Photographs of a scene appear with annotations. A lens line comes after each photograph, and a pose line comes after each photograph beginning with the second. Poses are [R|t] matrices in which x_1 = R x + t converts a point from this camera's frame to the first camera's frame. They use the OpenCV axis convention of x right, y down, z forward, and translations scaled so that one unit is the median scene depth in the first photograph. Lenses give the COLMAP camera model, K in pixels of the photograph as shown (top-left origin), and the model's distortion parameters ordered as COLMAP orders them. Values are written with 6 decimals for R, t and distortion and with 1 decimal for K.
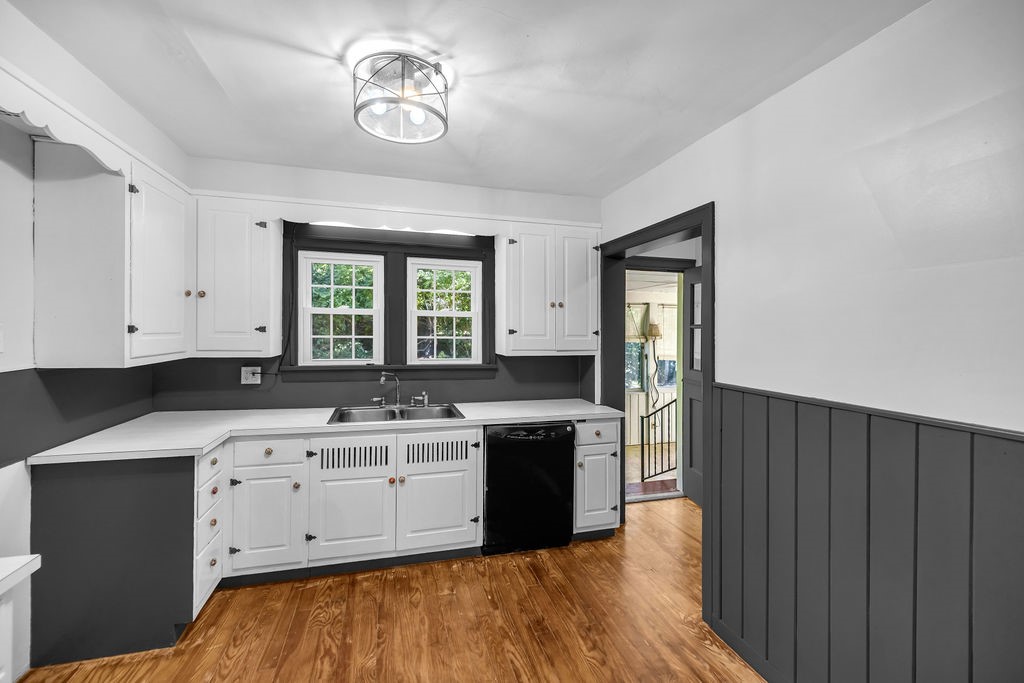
lens RADIAL K [[430.6, 0, 509.4], [0, 430.6, 308.0], [0, 0, 1]] dist [-0.000319, 0.000090]
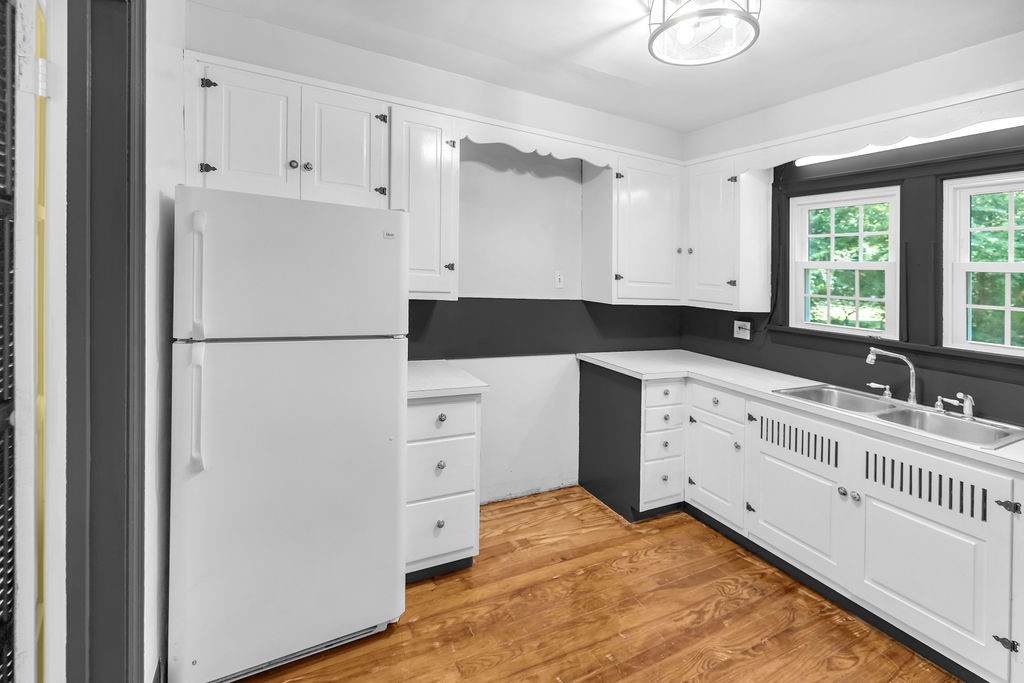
lens RADIAL K [[456.8, 0, 509.5], [0, 456.8, 271.2], [0, 0, 1]] dist [0.000530, 0.000325]
pose [[0.199501, -0.003650, -0.979891, 0.424070], [-0.004011, 0.999982, -0.004542, 0.032781], [0.979889, 0.004837, 0.199483, 0.313512]]
